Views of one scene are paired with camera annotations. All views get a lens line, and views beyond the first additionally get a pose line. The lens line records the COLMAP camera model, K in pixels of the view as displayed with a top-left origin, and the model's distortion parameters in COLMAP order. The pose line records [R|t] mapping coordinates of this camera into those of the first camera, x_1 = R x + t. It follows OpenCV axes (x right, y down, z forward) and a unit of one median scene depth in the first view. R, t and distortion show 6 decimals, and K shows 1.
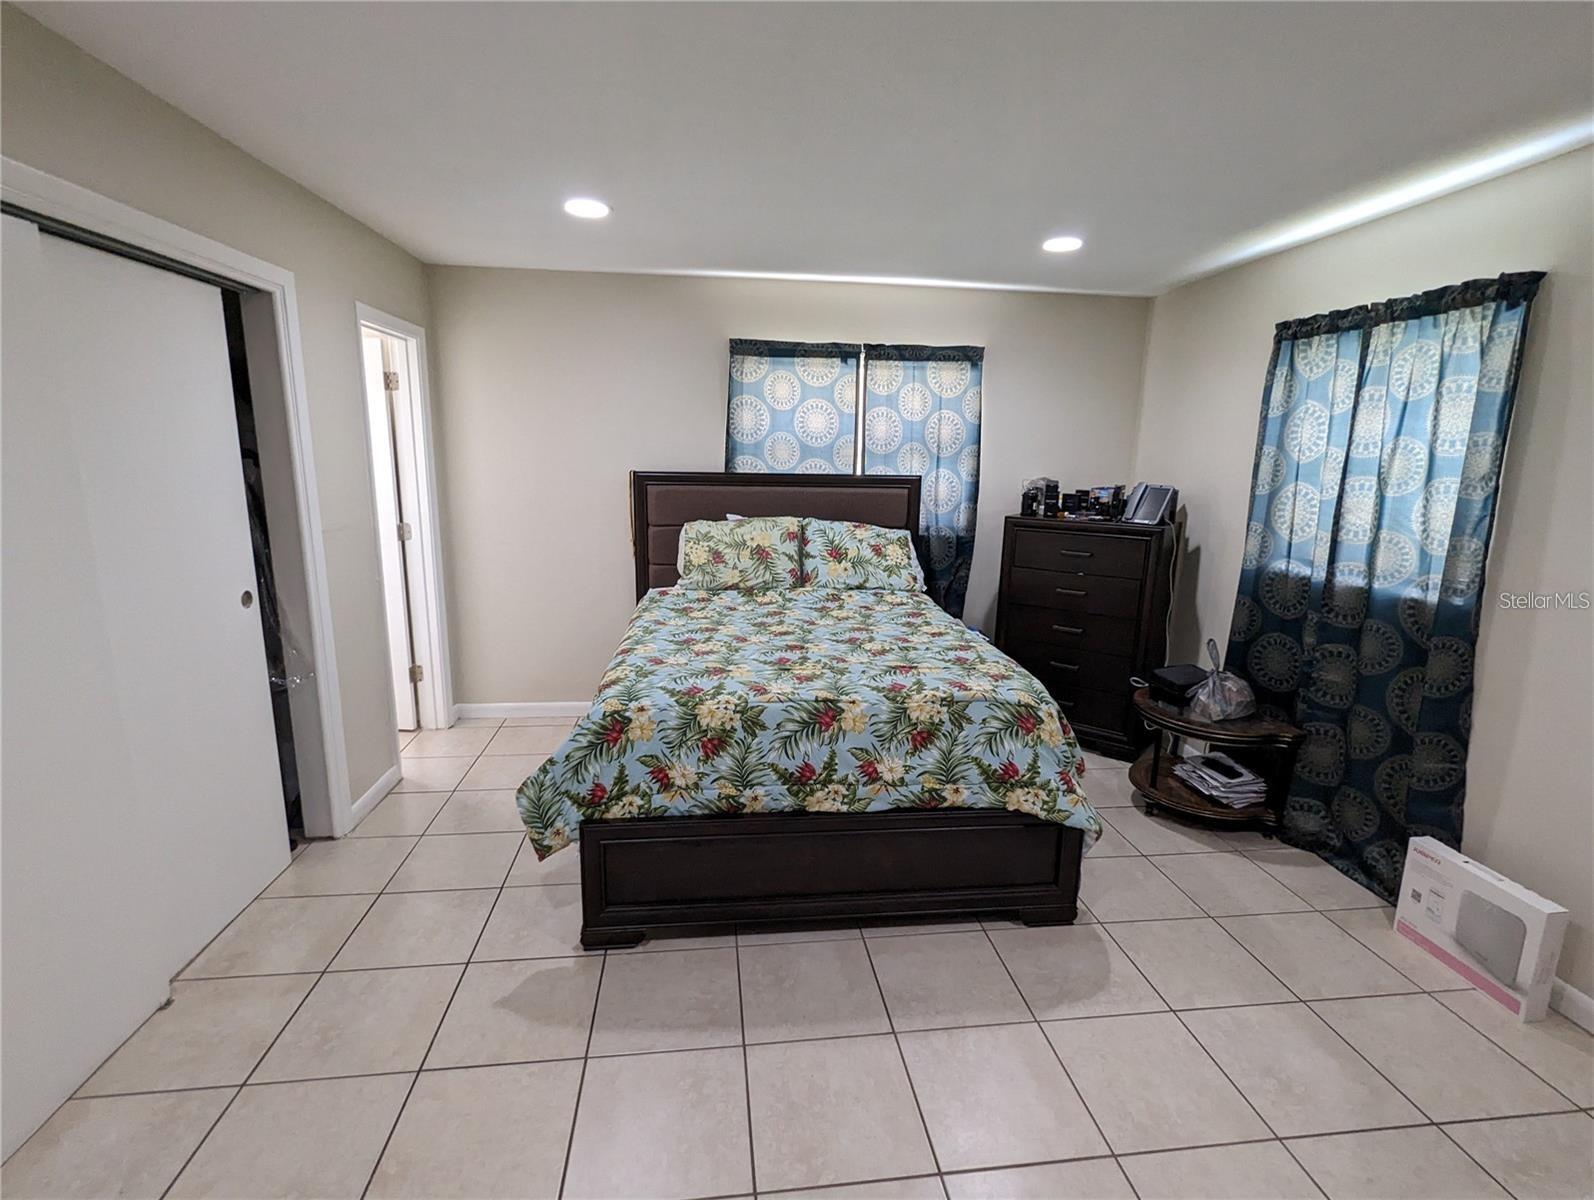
lens RADIAL K [[755.4, 0, 796.4], [0, 755.4, 596.4], [0, 0, 1]] dist [-0.002855, 0.001465]
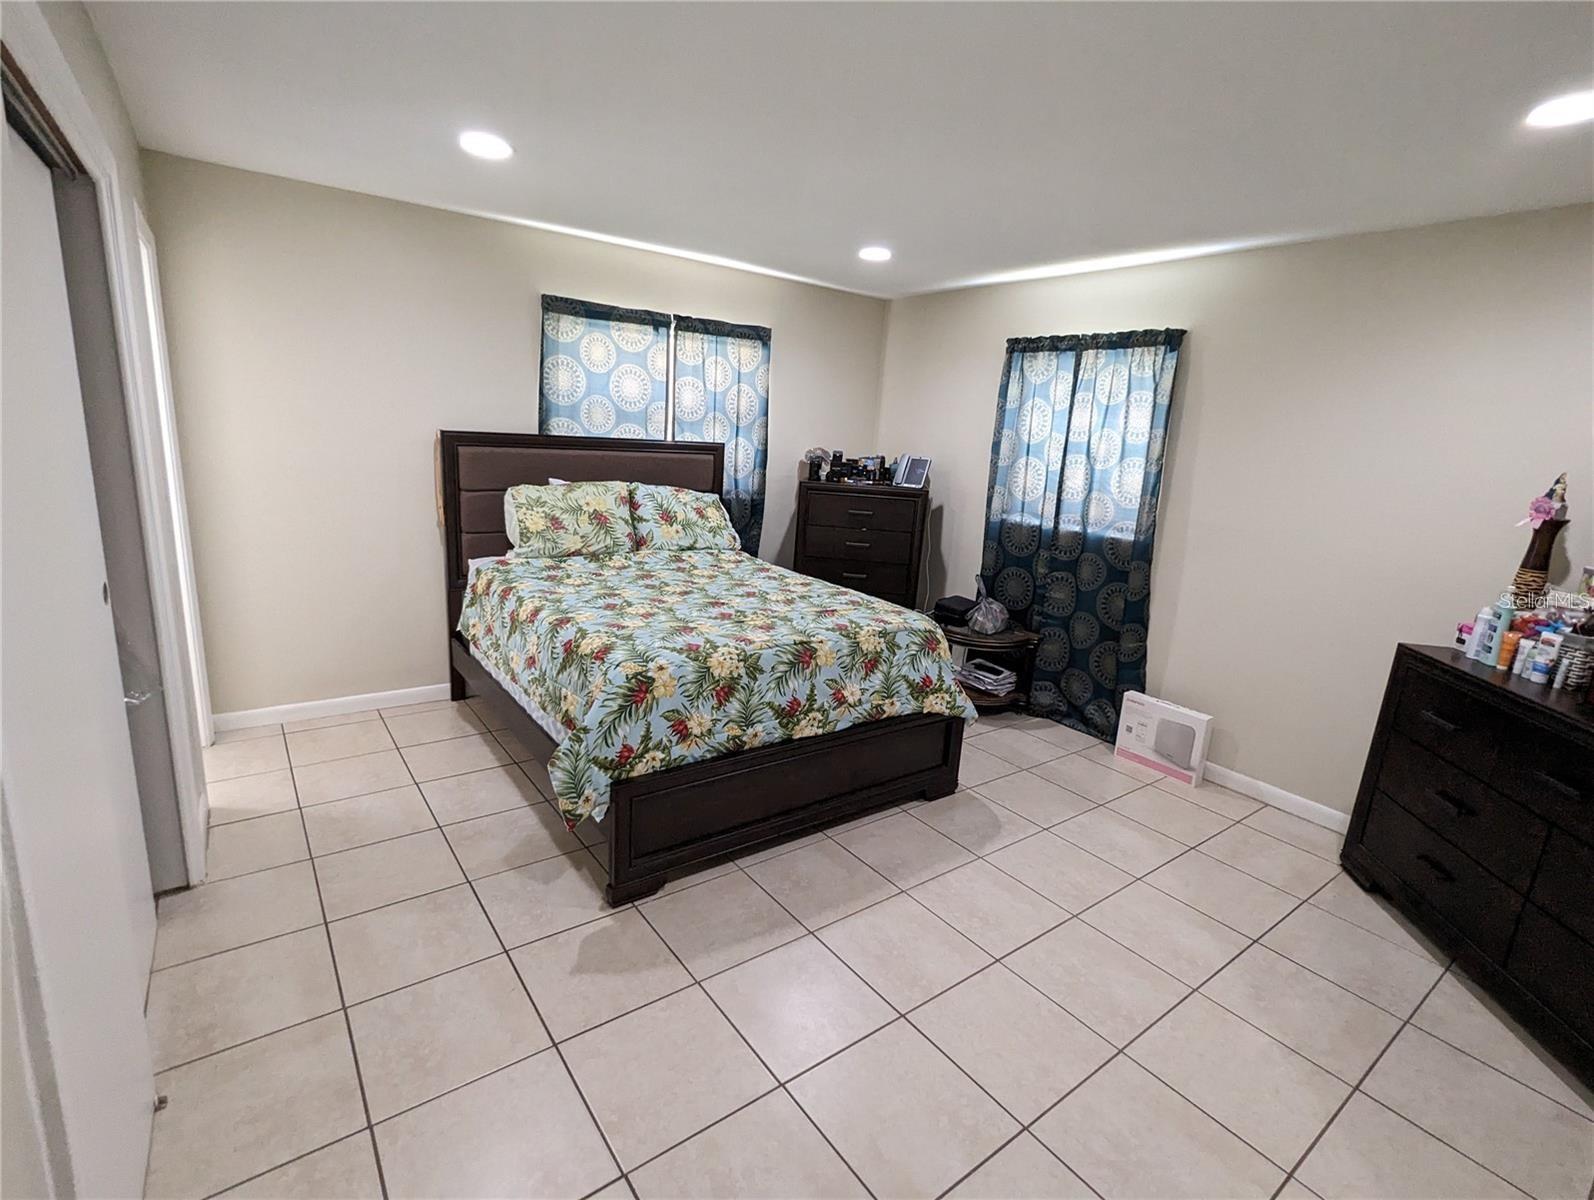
lens RADIAL K [[755.4, 0, 795.4], [0, 755.4, 597.7], [0, 0, 1]] dist [-0.002855, 0.001465]
pose [[0.868469, -0.074441, 0.490122, -0.463826], [0.048874, 0.996702, 0.064780, -0.006060], [-0.493328, -0.032305, 0.869243, -0.002297]]
